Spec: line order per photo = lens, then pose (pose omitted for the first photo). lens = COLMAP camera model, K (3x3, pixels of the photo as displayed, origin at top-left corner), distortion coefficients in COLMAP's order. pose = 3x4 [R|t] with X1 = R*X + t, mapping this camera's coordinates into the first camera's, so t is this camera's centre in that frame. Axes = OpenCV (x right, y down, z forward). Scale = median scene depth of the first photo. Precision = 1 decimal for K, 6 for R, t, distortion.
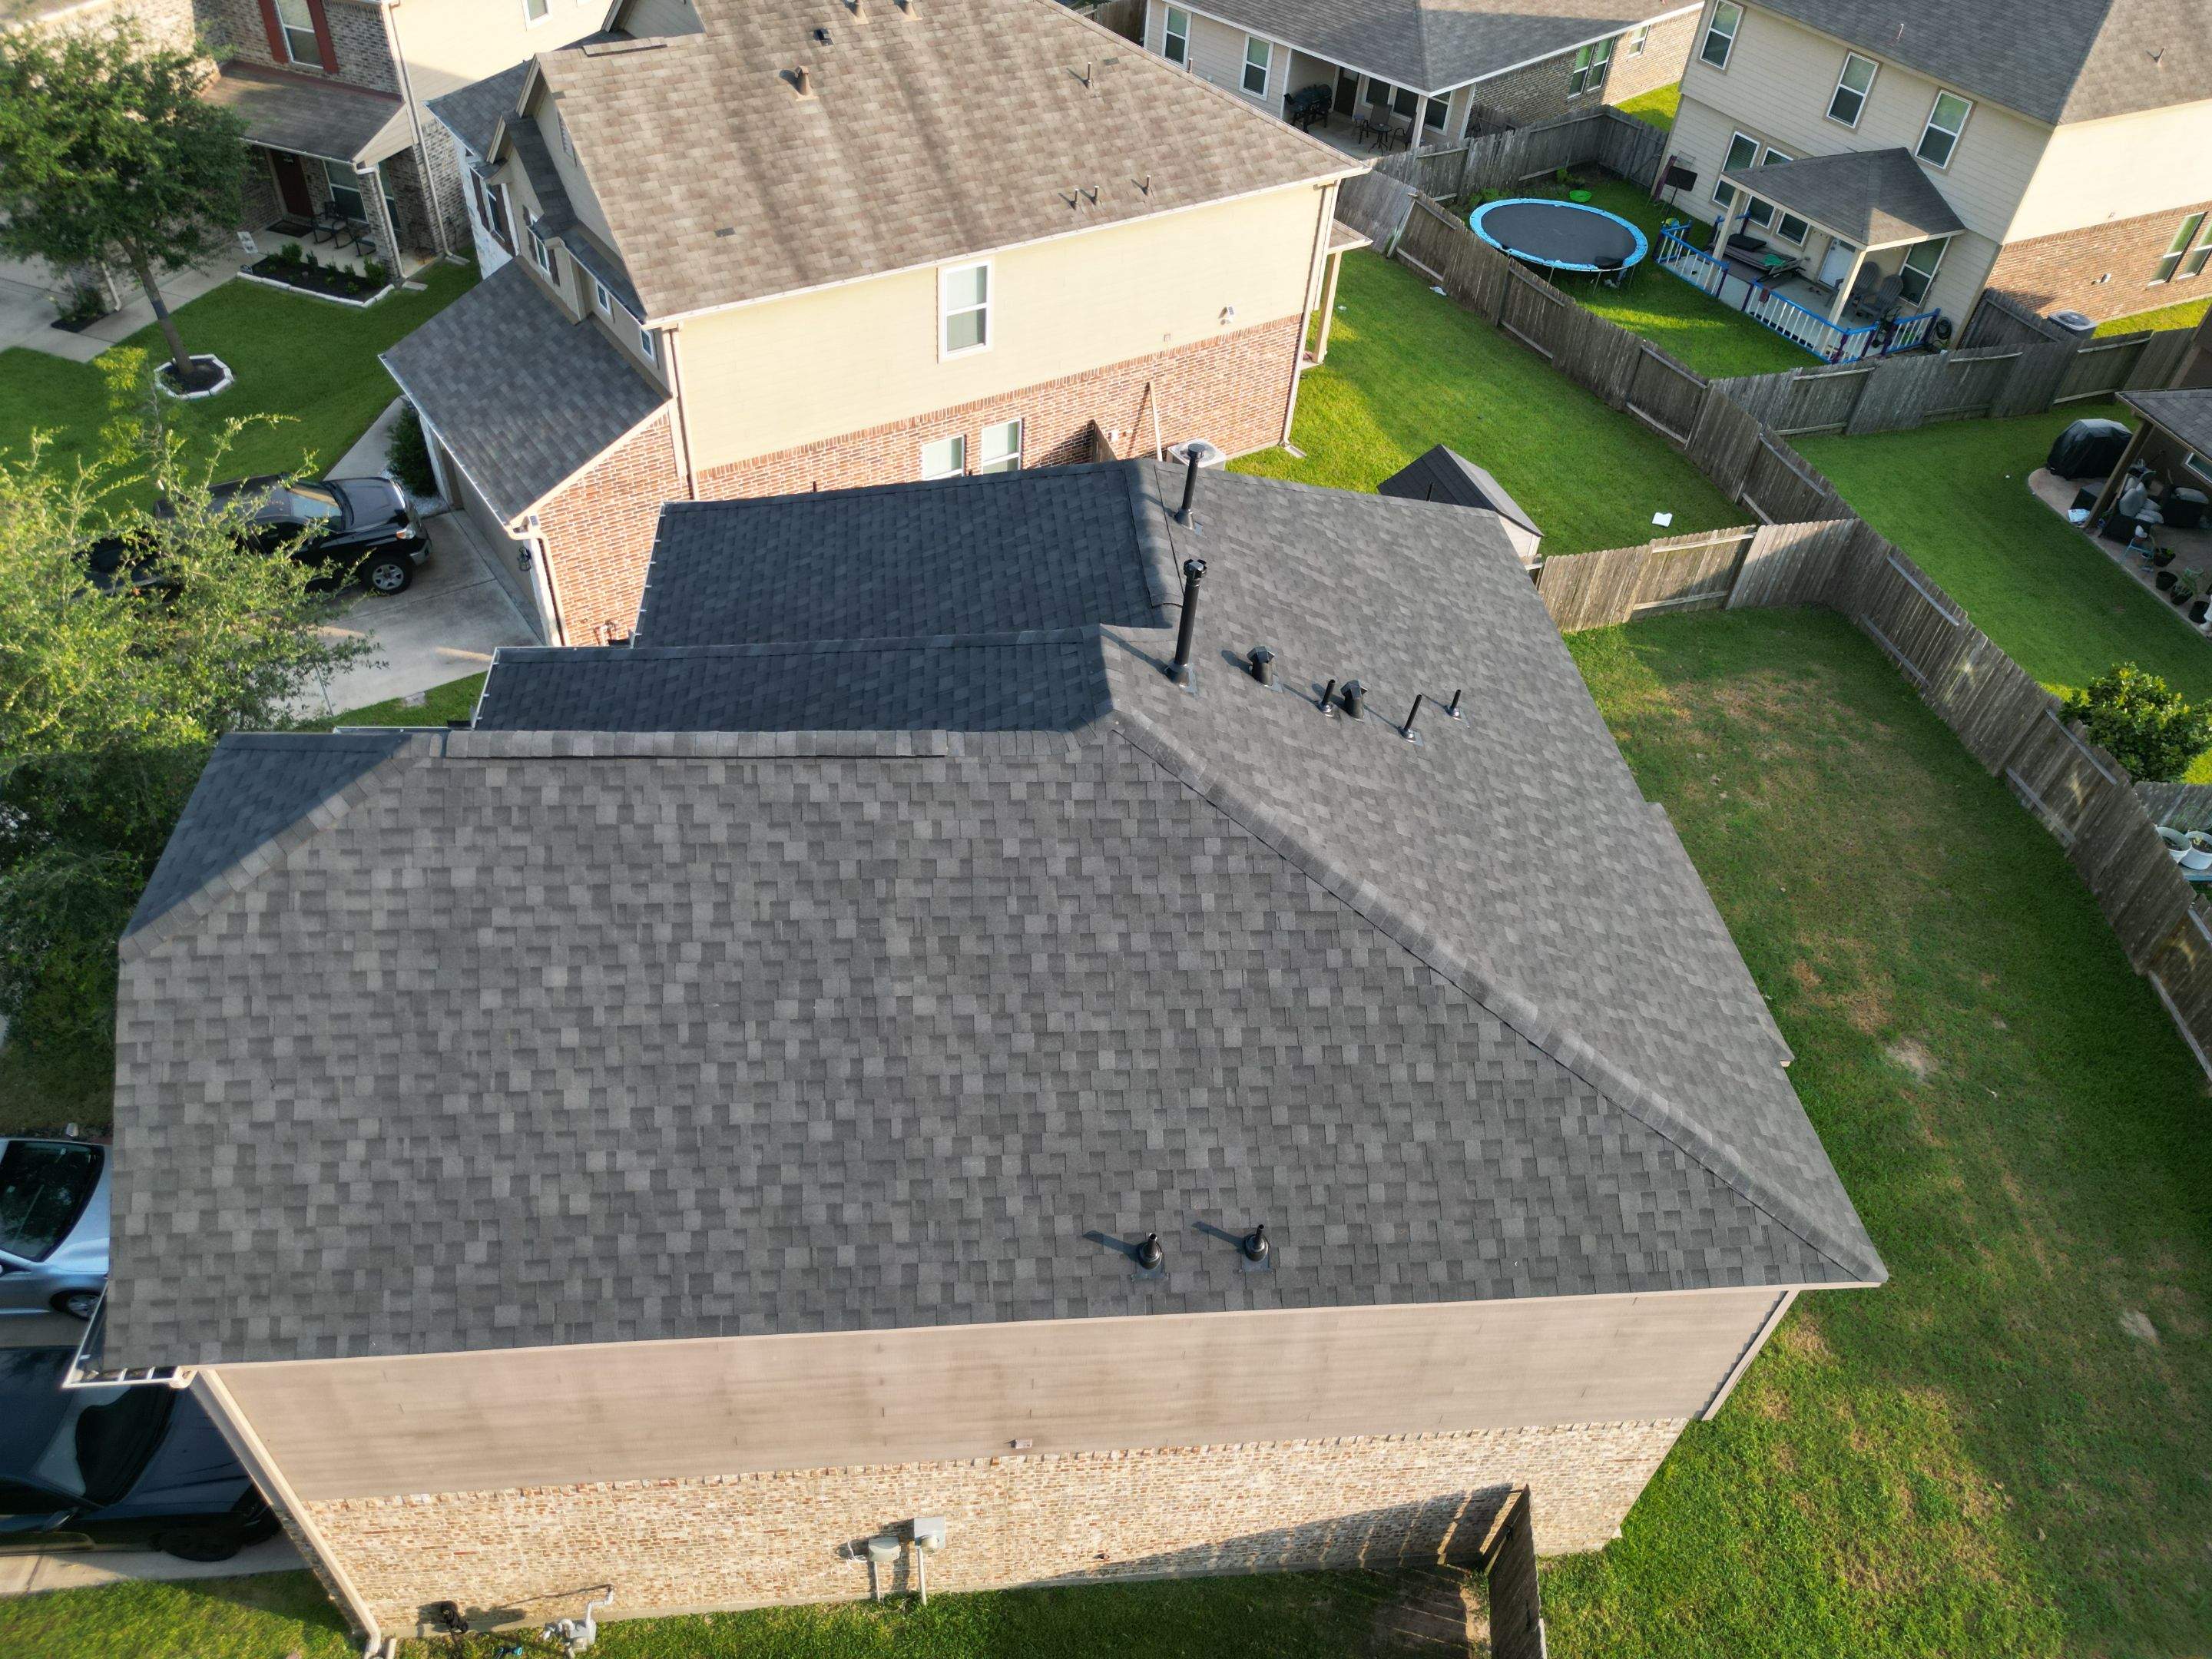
lens RADIAL K [[1557.1, 0, 1097.3], [0, 1557.1, 824.1], [0, 0, 1]] dist [0.056969, -0.049916]
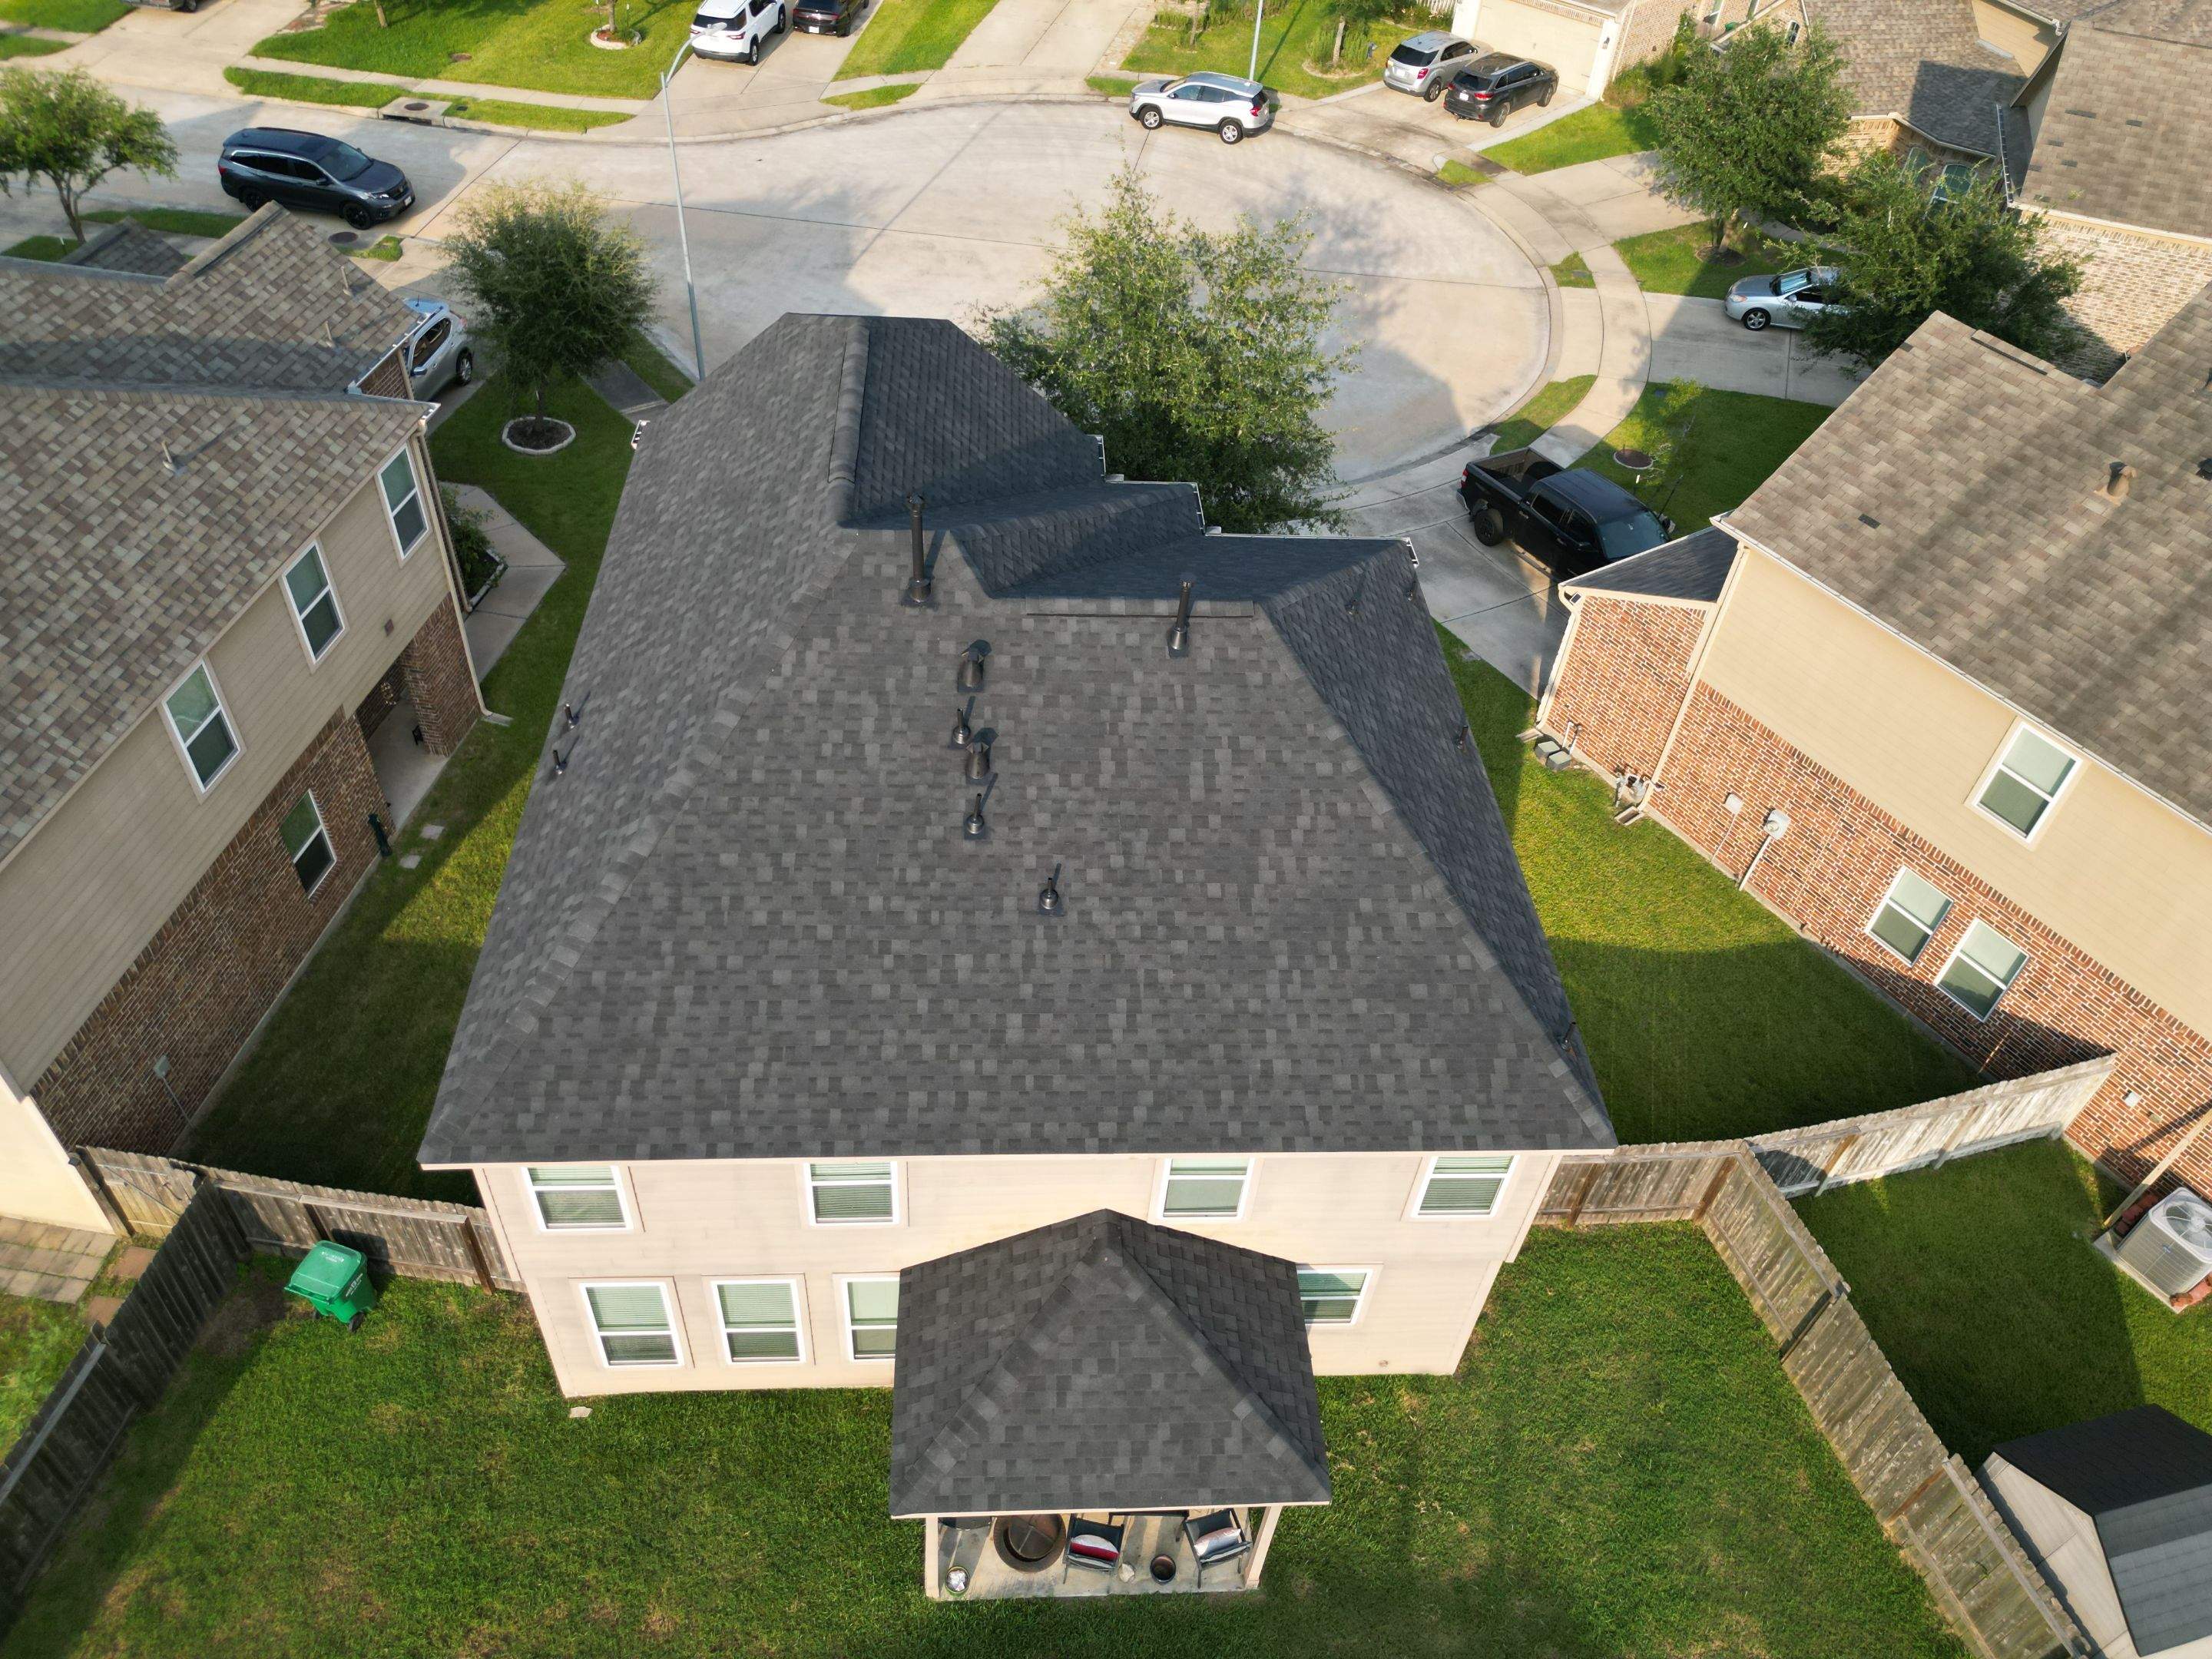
lens RADIAL K [[1557.1, 0, 1100.1], [0, 1557.1, 824.3], [0, 0, 1]] dist [0.056969, -0.049916]
pose [[-0.029632, 0.635584, -0.771463, 0.637665], [-0.728861, 0.514421, 0.451811, -0.376691], [0.684020, 0.575677, 0.448009, 0.359844]]
